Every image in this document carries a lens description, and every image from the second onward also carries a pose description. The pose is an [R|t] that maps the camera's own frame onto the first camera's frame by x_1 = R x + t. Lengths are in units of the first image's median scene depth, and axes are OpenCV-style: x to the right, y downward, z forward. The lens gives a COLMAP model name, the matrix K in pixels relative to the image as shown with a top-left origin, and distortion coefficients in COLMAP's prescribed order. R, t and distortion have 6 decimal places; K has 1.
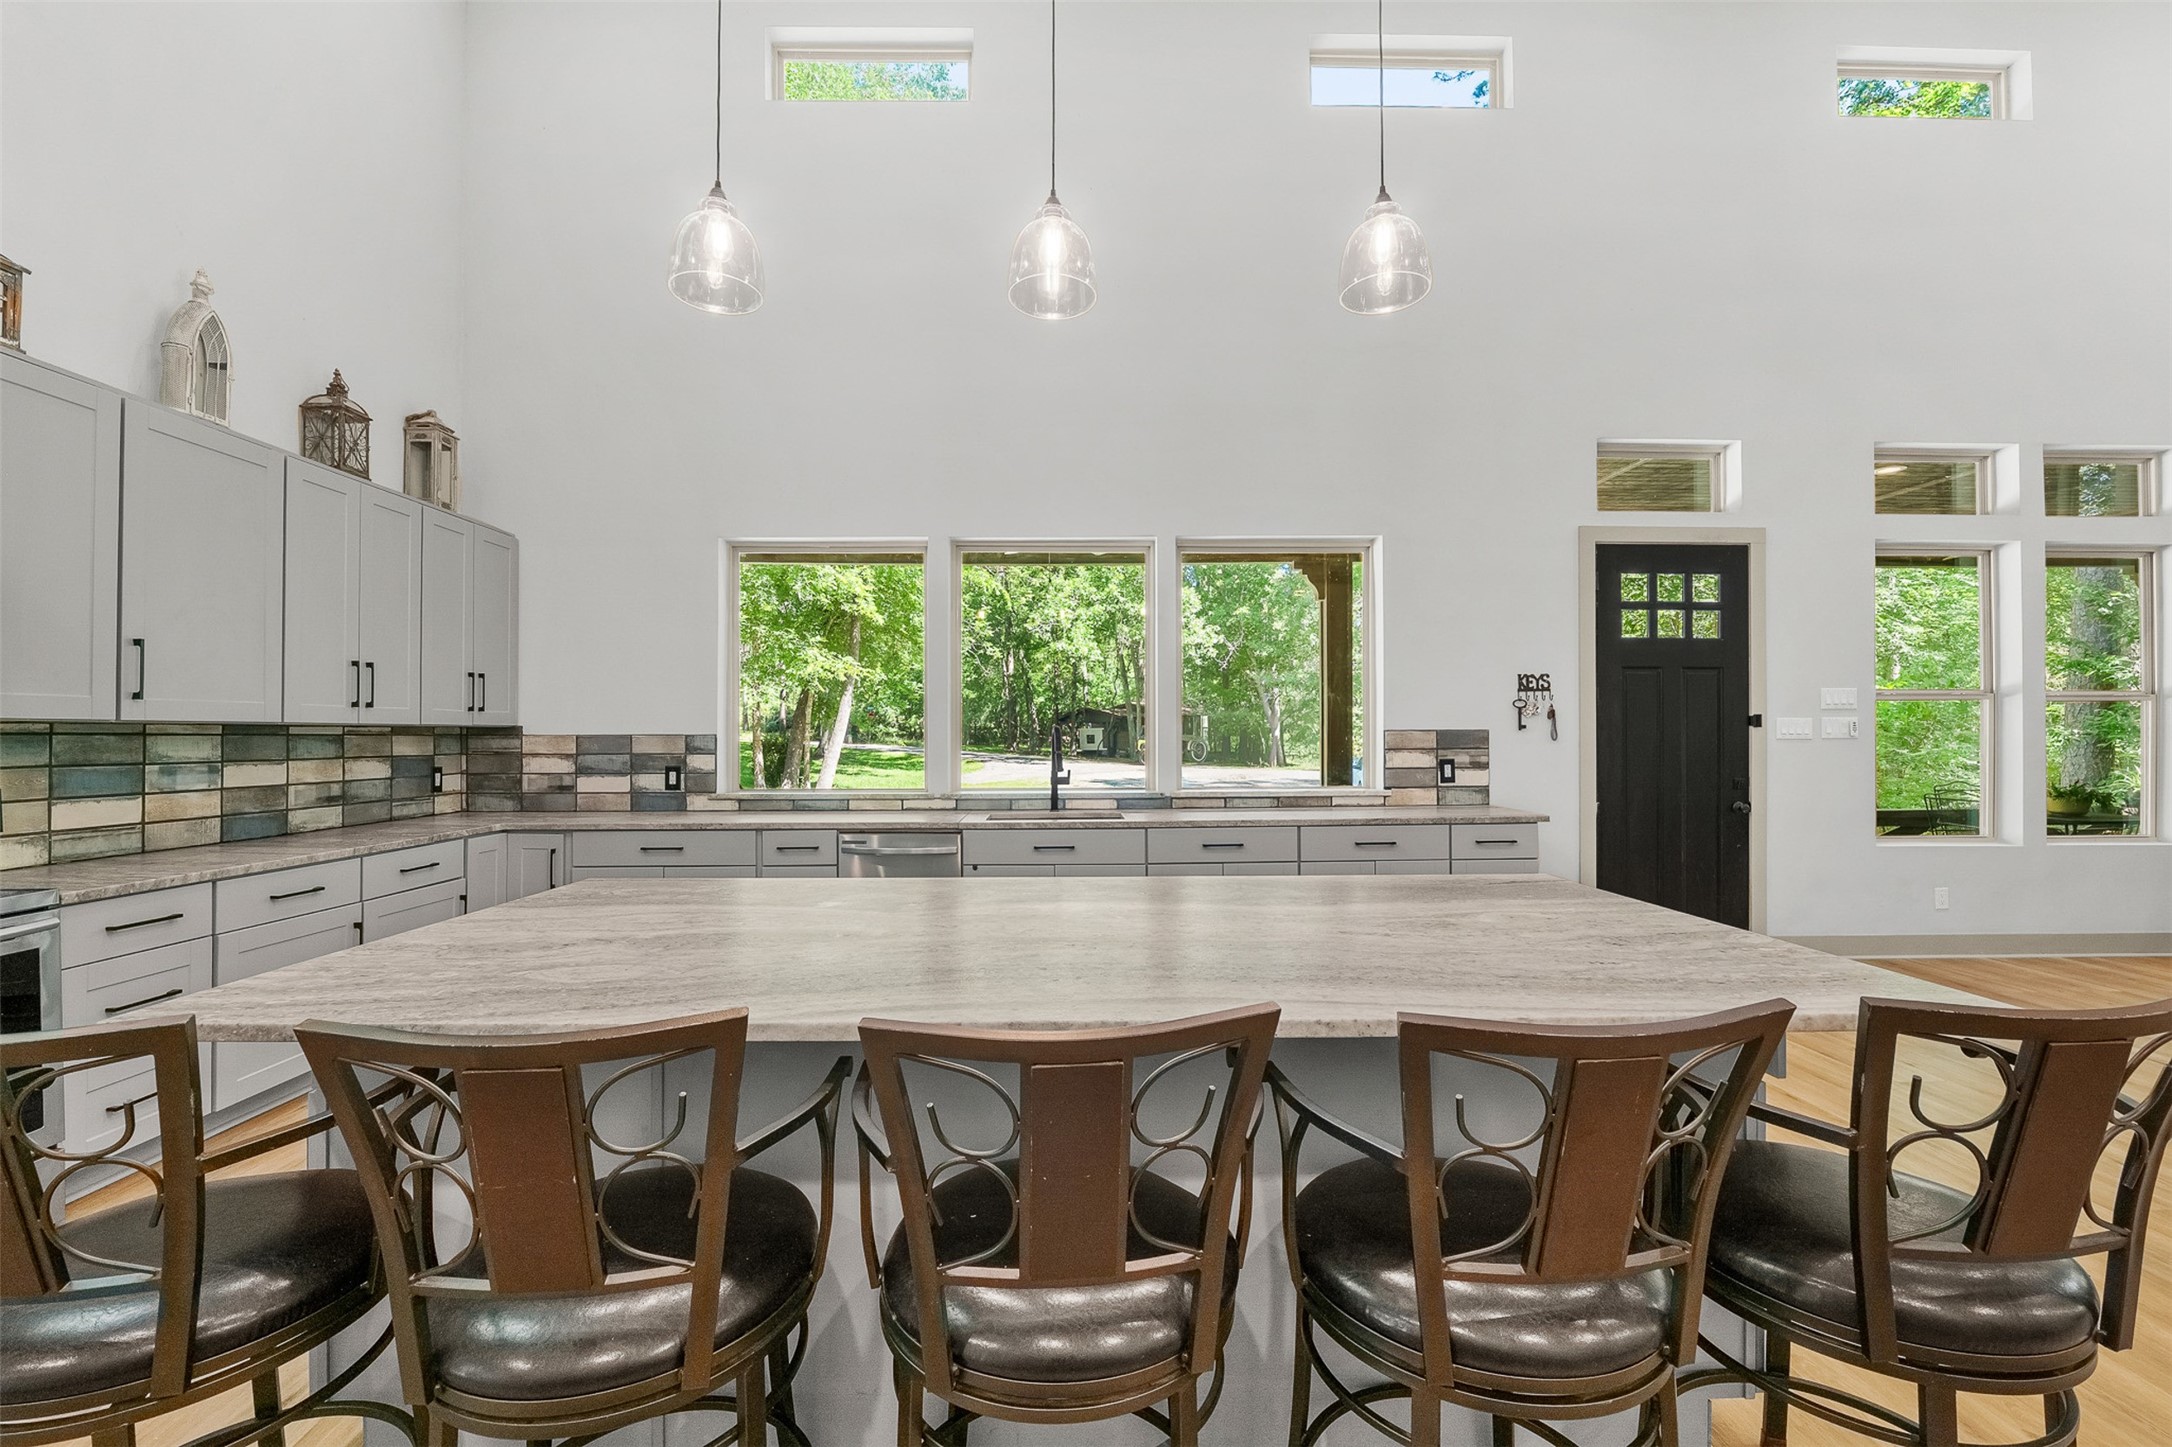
lens RADIAL K [[886.7, 0, 1082.4], [0, 886.7, 720.2], [0, 0, 1]] dist [-0.012098, -0.000287]
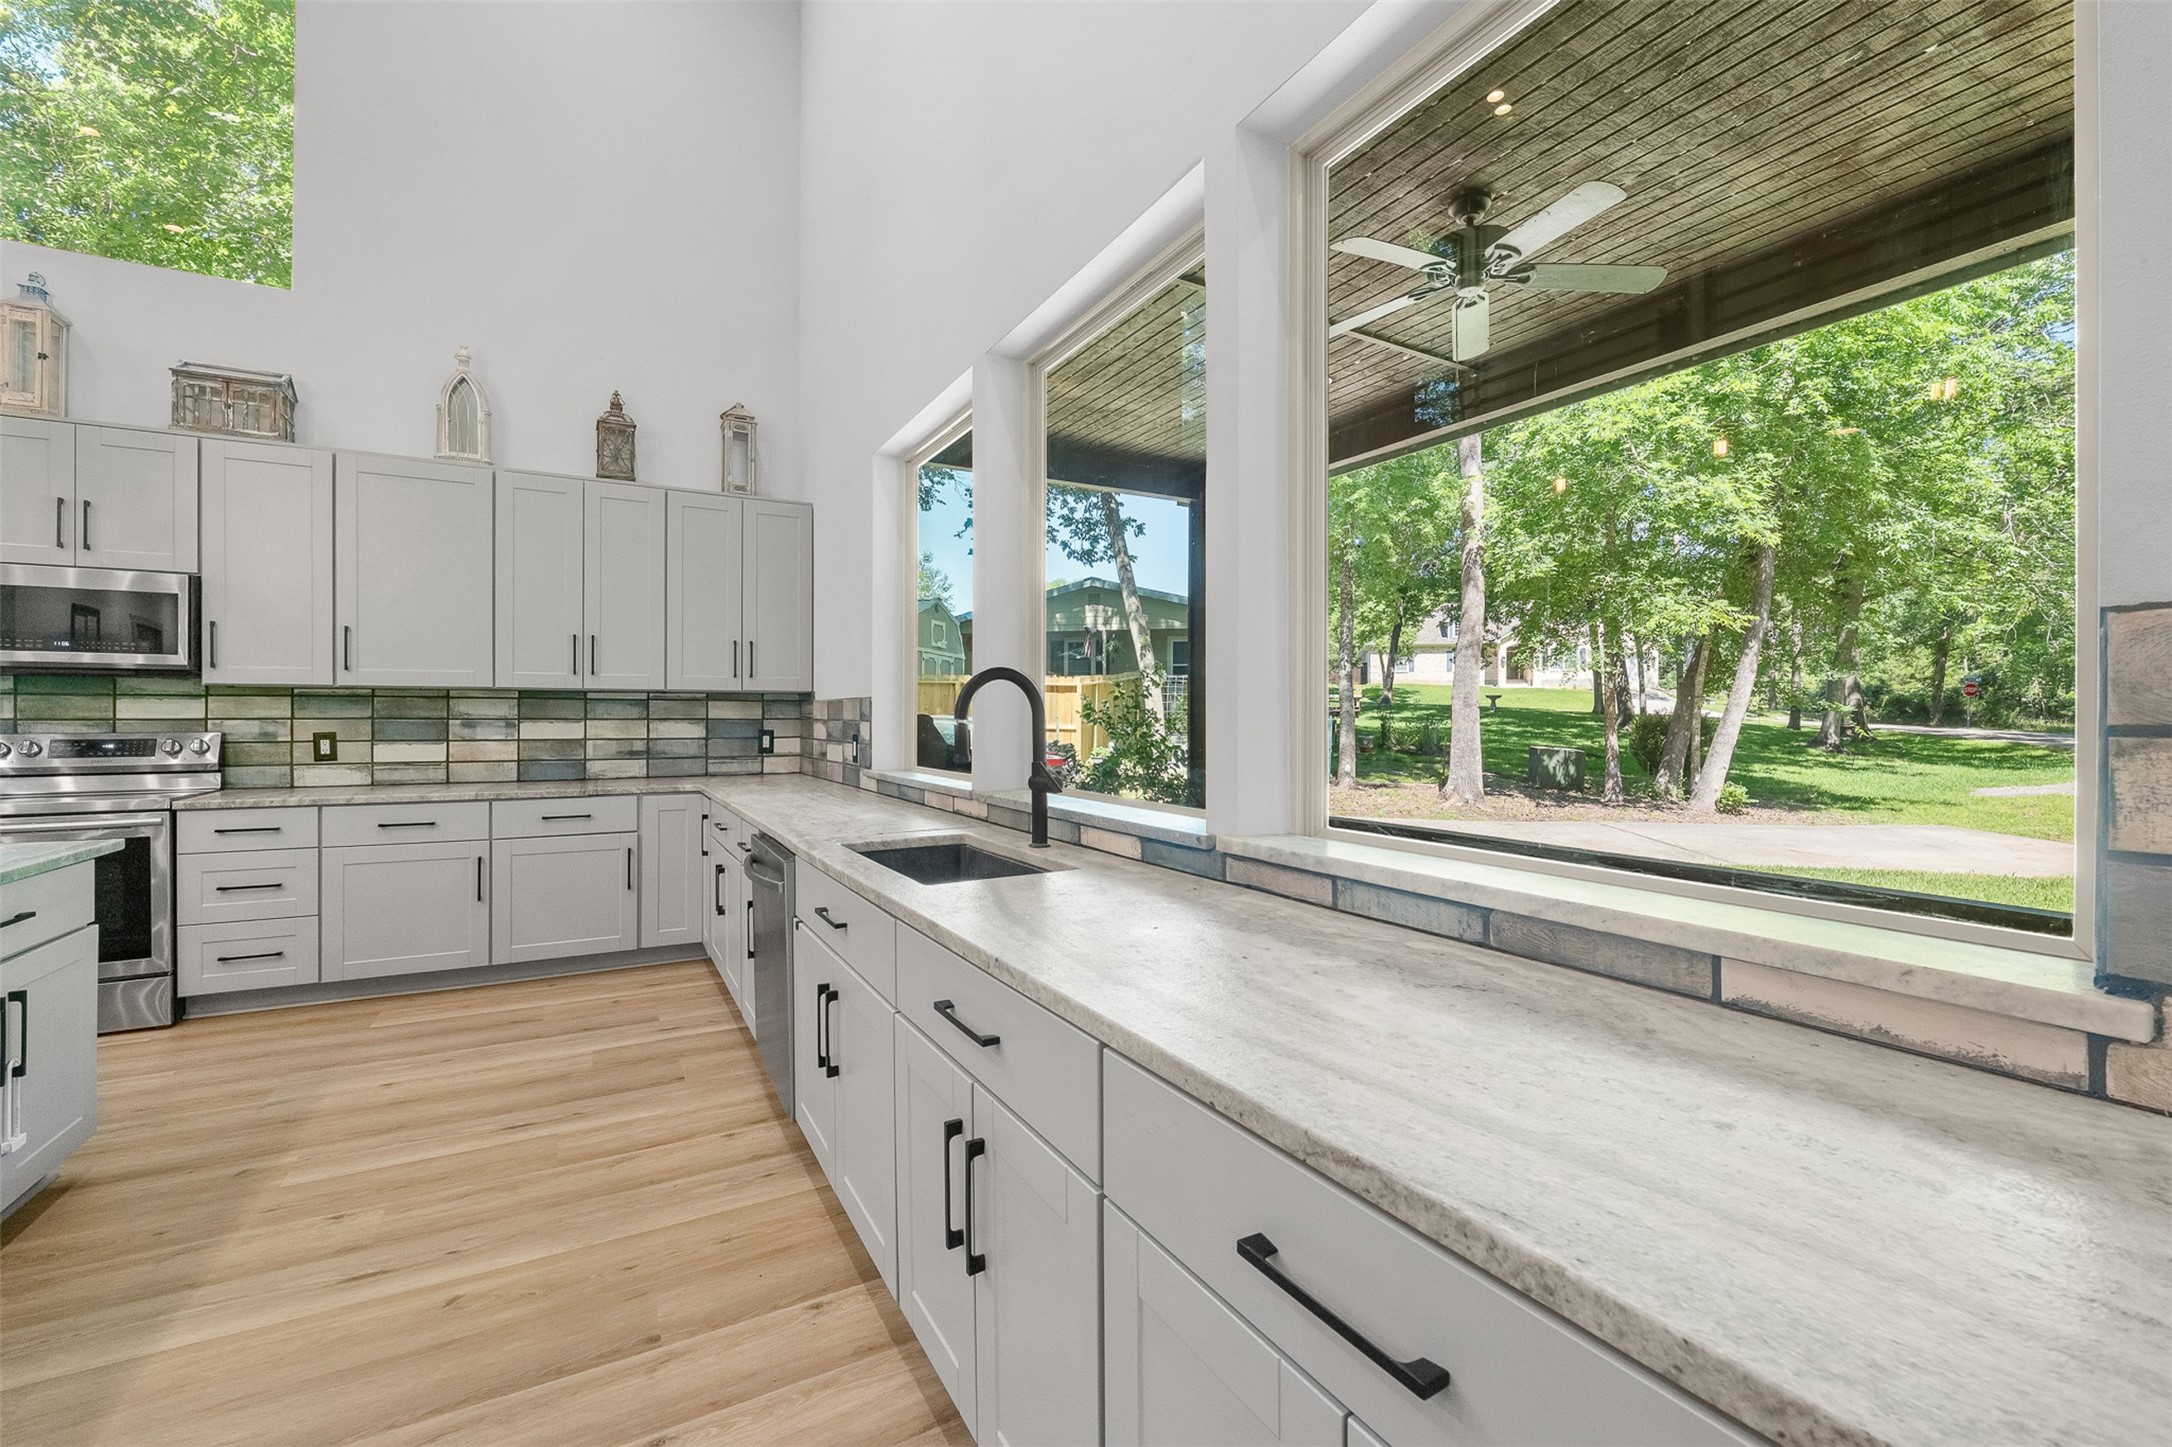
lens RADIAL K [[886.7, 0, 1082.4], [0, 886.7, 720.2], [0, 0, 1]] dist [-0.012098, -0.000287]
pose [[0.477052, 0.007527, -0.878843, 0.530458], [0.010770, 0.999838, 0.014409, 0.036764], [0.878809, -0.016339, 0.476894, 1.039729]]
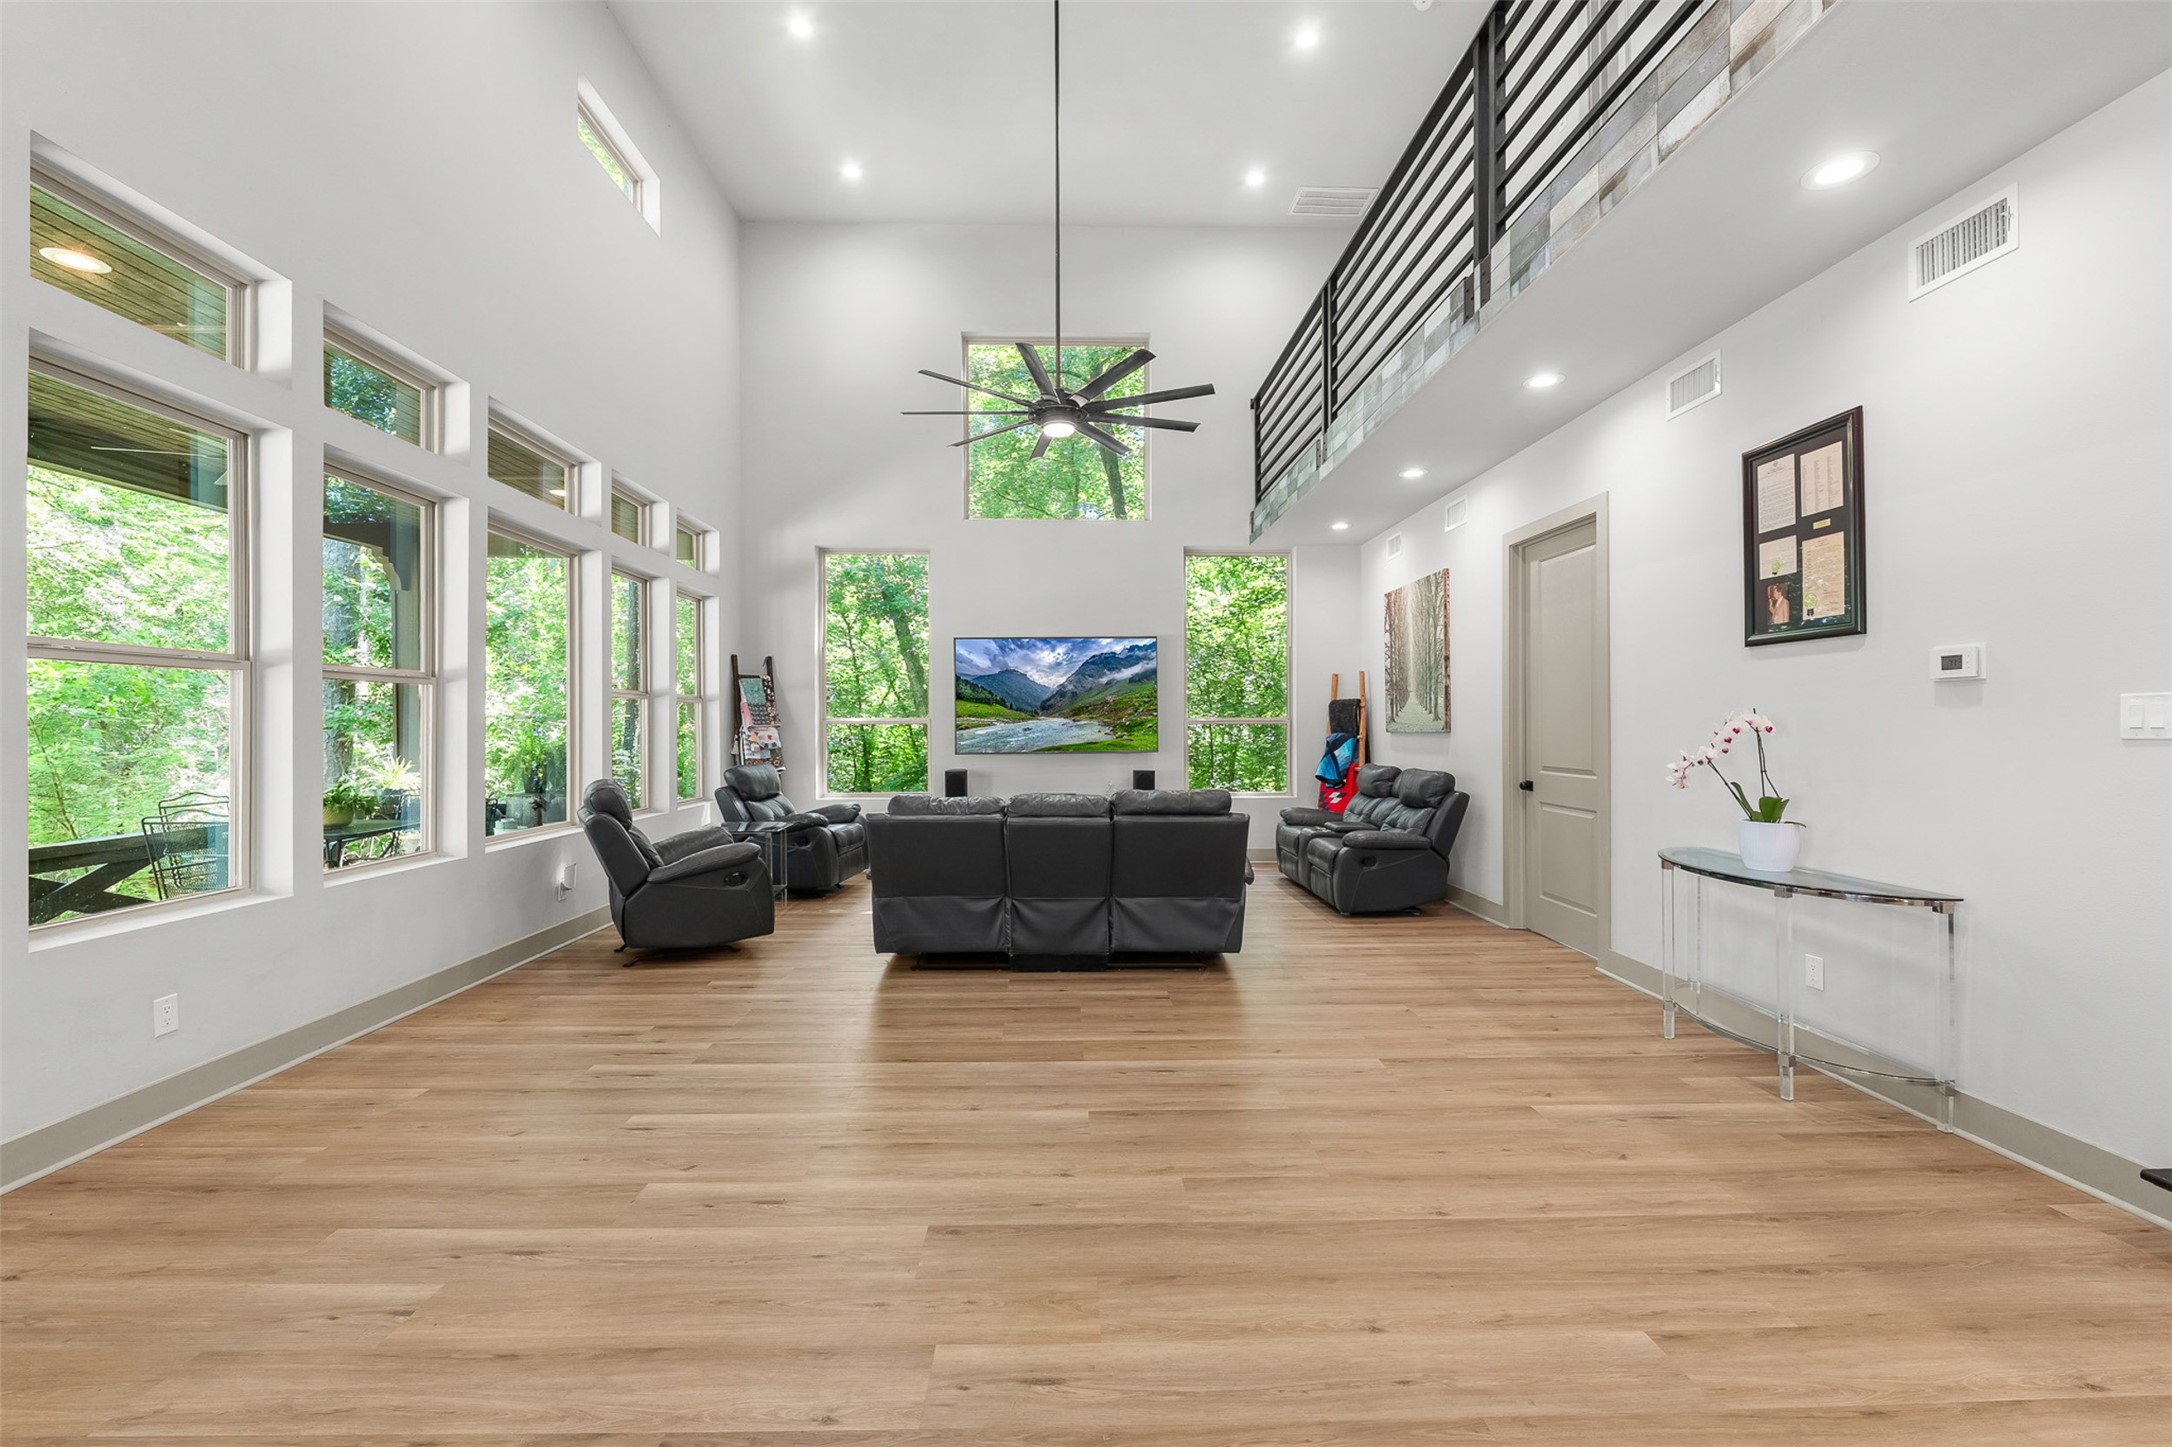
lens RADIAL K [[892.7, 0, 1081.7], [0, 892.7, 729.2], [0, 0, 1]] dist [-0.009158, -0.000202]
pose [[-0.004764, -0.002369, 0.999986, 0.564081], [-0.014204, 0.999896, 0.002301, 0.013457], [-0.999888, -0.014193, -0.004797, 0.570680]]
